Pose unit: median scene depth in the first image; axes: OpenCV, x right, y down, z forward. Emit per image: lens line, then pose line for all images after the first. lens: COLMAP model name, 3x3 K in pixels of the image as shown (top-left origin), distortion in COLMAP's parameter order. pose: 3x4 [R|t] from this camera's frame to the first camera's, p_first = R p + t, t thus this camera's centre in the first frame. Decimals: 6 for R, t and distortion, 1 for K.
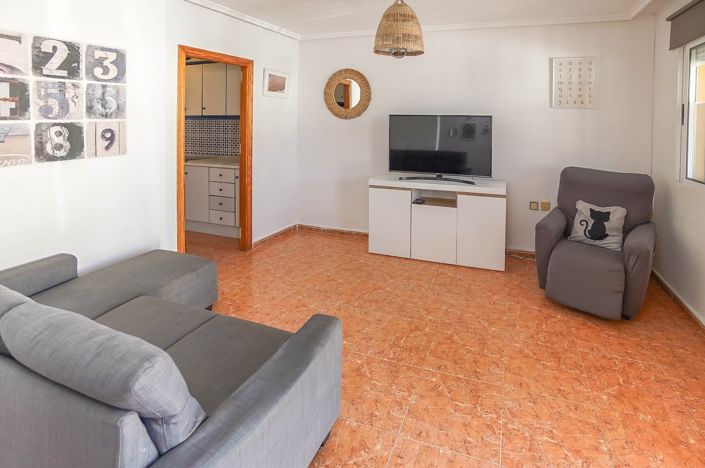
lens RADIAL K [[316.0, 0, 354.2], [0, 316.0, 221.5], [0, 0, 1]] dist [-0.049674, 0.019762]
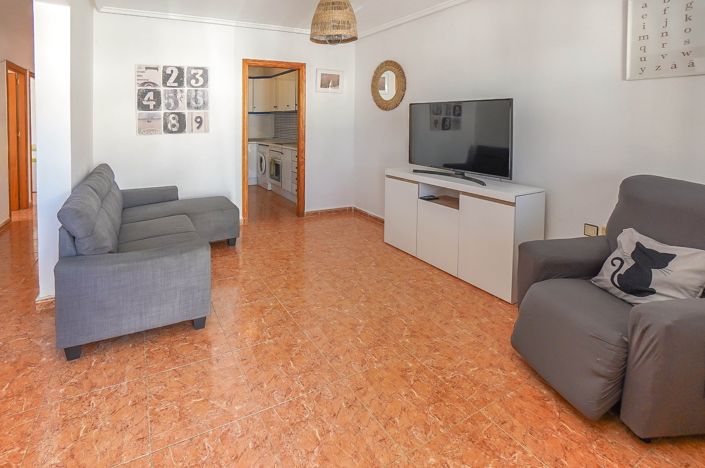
lens RADIAL K [[312.4, 0, 352.5], [0, 312.4, 234.0], [0, 0, 1]] dist [-0.017032, 0.000208]
pose [[0.748520, 0.215882, -0.626987, 0.883385], [-0.201306, 0.974878, 0.095339, -0.003504], [0.631817, 0.054853, 0.773174, 0.217503]]
